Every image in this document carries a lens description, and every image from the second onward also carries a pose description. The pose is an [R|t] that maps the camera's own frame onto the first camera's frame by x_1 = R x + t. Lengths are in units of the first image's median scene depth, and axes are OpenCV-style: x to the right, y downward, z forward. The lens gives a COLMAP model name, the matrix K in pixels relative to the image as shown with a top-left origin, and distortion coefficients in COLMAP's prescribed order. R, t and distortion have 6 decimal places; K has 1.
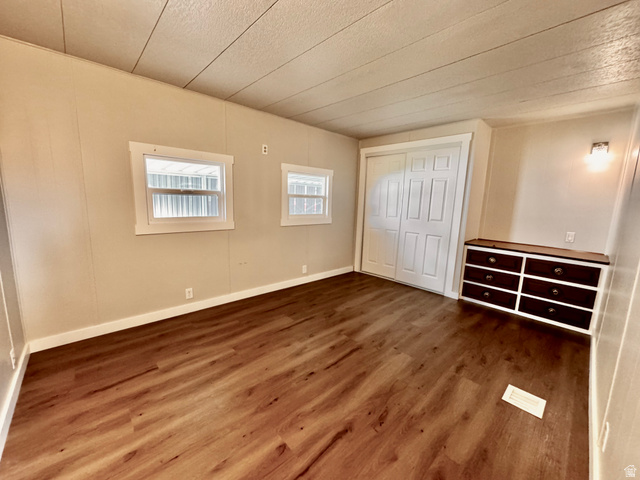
lens RADIAL K [[256.0, 0, 319.1], [0, 256.0, 239.8], [0, 0, 1]] dist [-0.000710, -0.000088]
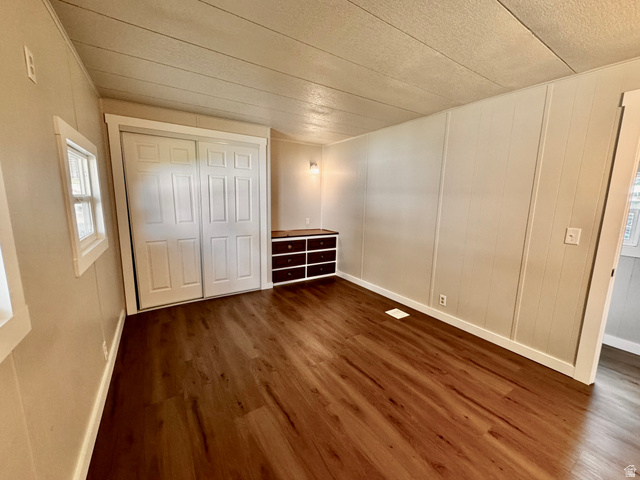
lens RADIAL K [[256.0, 0, 319.1], [0, 256.0, 239.8], [0, 0, 1]] dist [-0.000710, -0.000088]
pose [[0.173506, -0.182926, 0.967695, -0.524276], [0.140133, 0.977186, 0.159594, -0.137187], [-0.974812, 0.107915, 0.195181, 0.619061]]
